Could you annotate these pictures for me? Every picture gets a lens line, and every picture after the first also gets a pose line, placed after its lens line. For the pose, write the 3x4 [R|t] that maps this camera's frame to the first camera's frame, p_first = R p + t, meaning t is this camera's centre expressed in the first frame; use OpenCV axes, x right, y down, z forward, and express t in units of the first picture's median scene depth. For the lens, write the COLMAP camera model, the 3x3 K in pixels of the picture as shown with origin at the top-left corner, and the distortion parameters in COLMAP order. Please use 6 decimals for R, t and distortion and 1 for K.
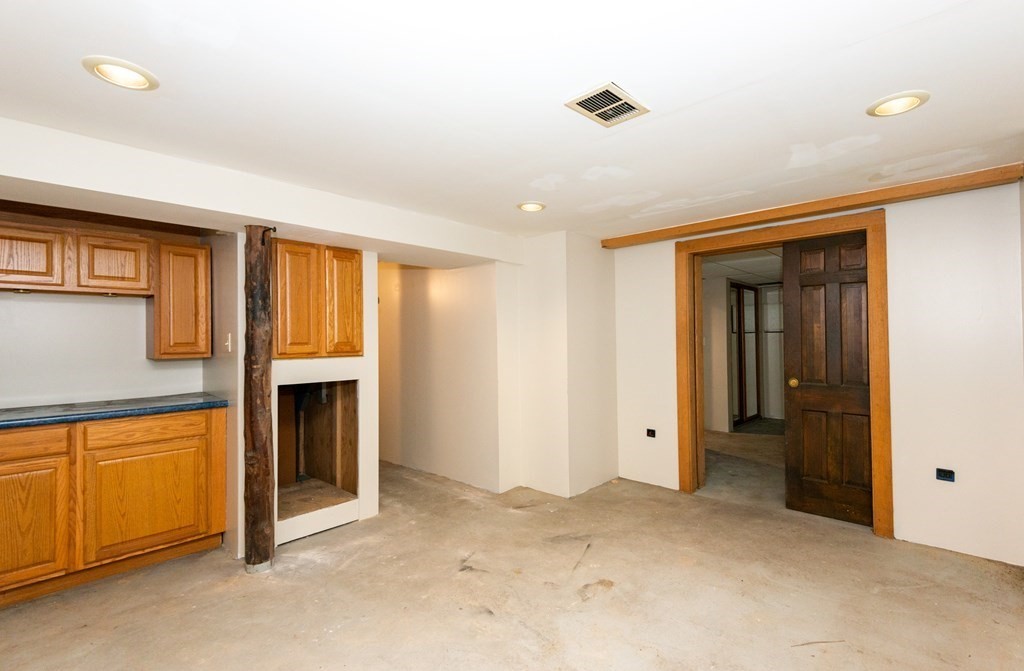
lens RADIAL K [[467.8, 0, 514.0], [0, 467.8, 334.8], [0, 0, 1]] dist [0.010520, -0.000590]
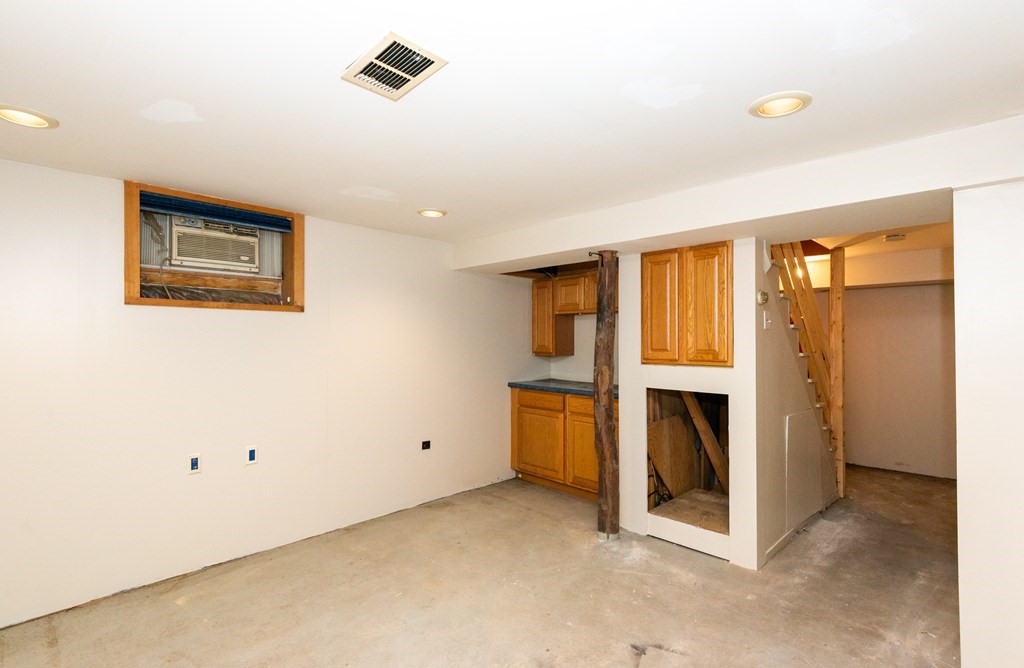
lens RADIAL K [[467.8, 0, 514.1], [0, 467.8, 337.1], [0, 0, 1]] dist [0.010520, -0.000590]
pose [[-0.019702, 0.001643, -0.999805, 0.578103], [0.006611, 0.999977, 0.001513, -0.013270], [0.999784, -0.006580, -0.019713, 0.703582]]
